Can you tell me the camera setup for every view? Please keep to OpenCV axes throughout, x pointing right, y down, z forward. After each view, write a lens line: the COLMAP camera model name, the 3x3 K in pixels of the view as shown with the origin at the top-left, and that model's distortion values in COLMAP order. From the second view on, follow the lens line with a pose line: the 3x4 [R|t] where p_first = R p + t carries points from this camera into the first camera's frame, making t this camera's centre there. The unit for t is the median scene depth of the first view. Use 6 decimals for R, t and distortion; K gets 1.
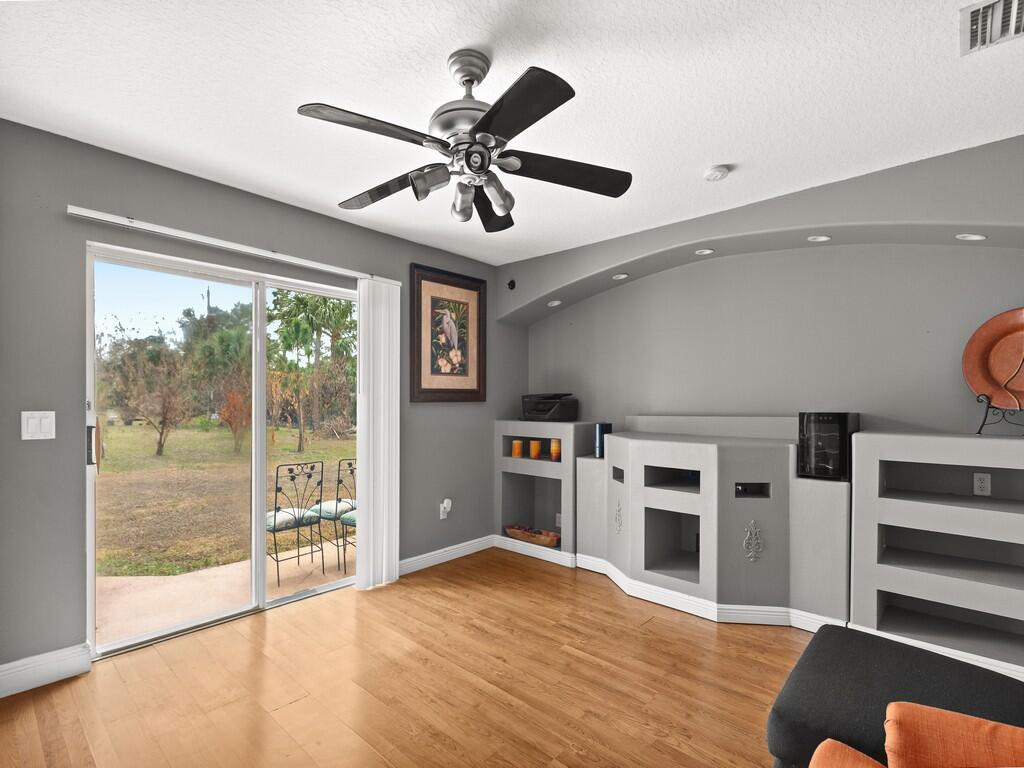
lens RADIAL K [[495.3, 0, 508.7], [0, 495.3, 403.2], [0, 0, 1]] dist [0.002484, 0.000316]
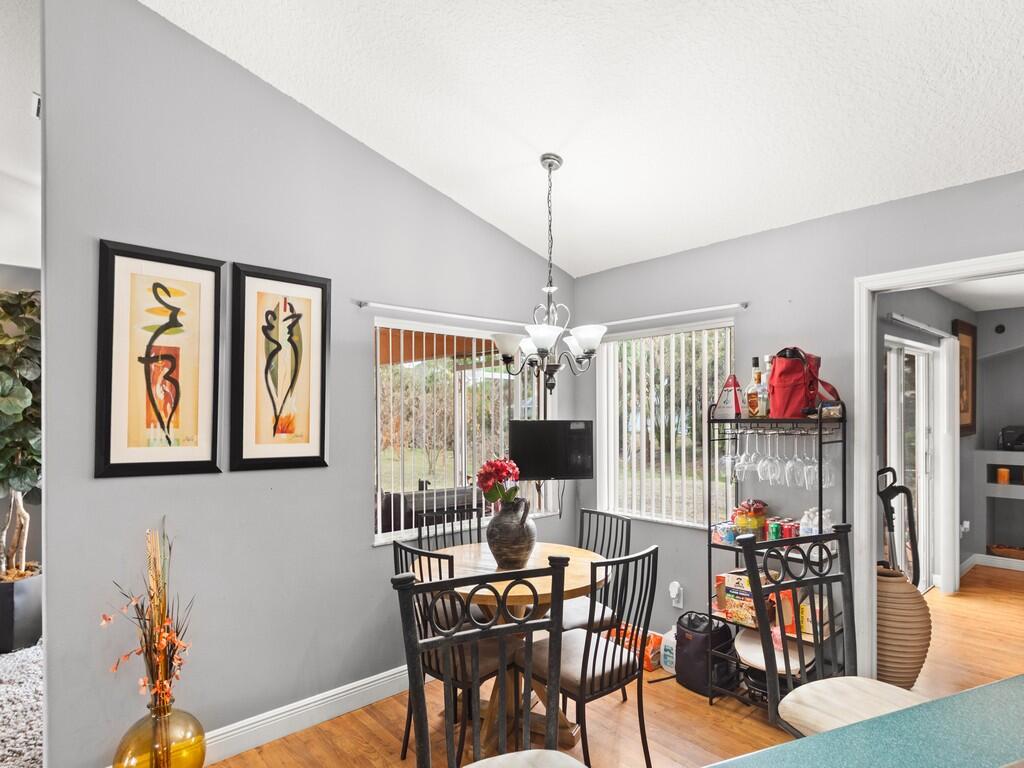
lens RADIAL K [[571.6, 0, 509.4], [0, 571.6, 409.1], [0, 0, 1]] dist [0.003069, 0.000499]
pose [[0.993978, -0.010474, -0.109076, -1.324901], [0.009553, 0.999914, -0.008959, -0.079801], [0.109161, 0.007863, 0.993993, -0.561147]]
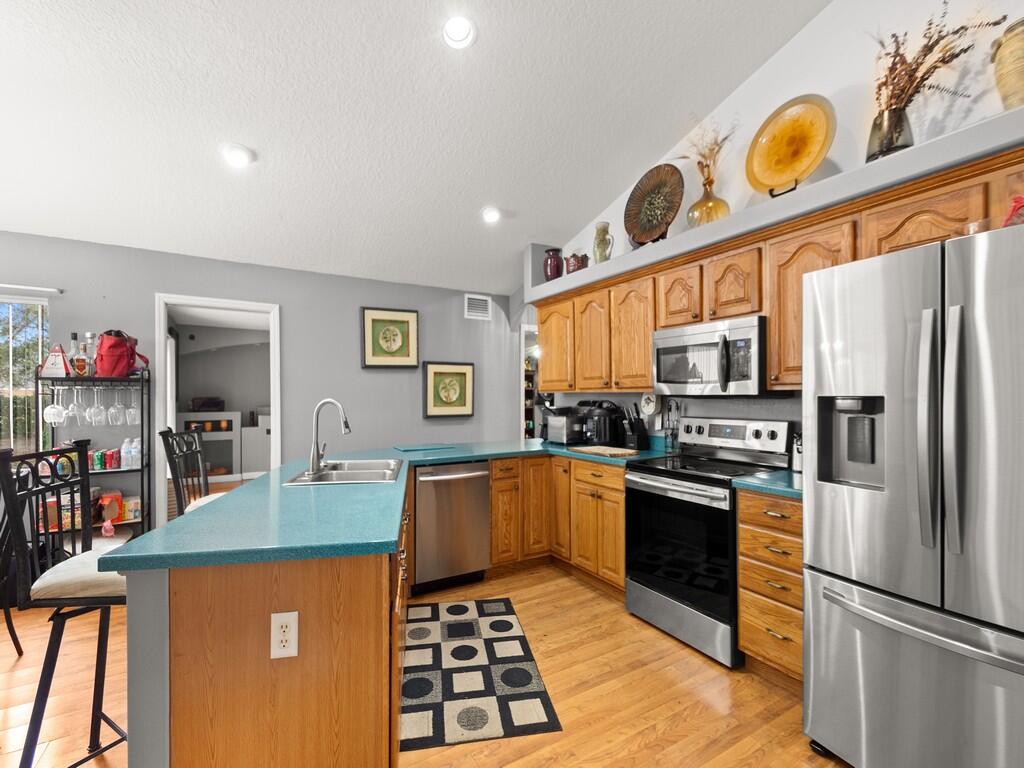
lens RADIAL K [[451.4, 0, 503.1], [0, 451.4, 396.3], [0, 0, 1]] dist [-0.000986, 0.000099]
pose [[0.293211, -0.005656, 0.956031, -1.712305], [0.011211, 0.999934, 0.002477, -0.019937], [-0.955982, 0.009992, 0.293255, -0.781004]]
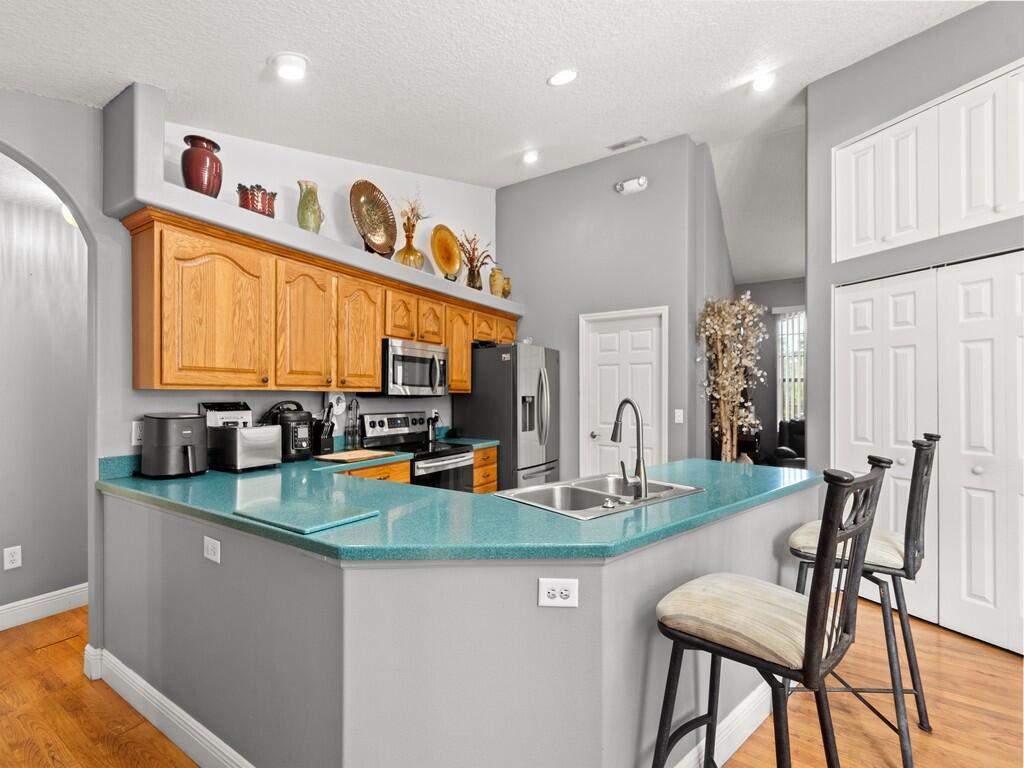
lens RADIAL K [[448.8, 0, 506.0], [0, 448.8, 394.7], [0, 0, 1]] dist [0.001255, -0.000042]
pose [[-0.981523, -0.005441, -0.191266, -0.785099], [-0.006069, 0.999978, 0.002700, -0.021617], [0.191247, 0.003811, -0.981535, 0.277818]]
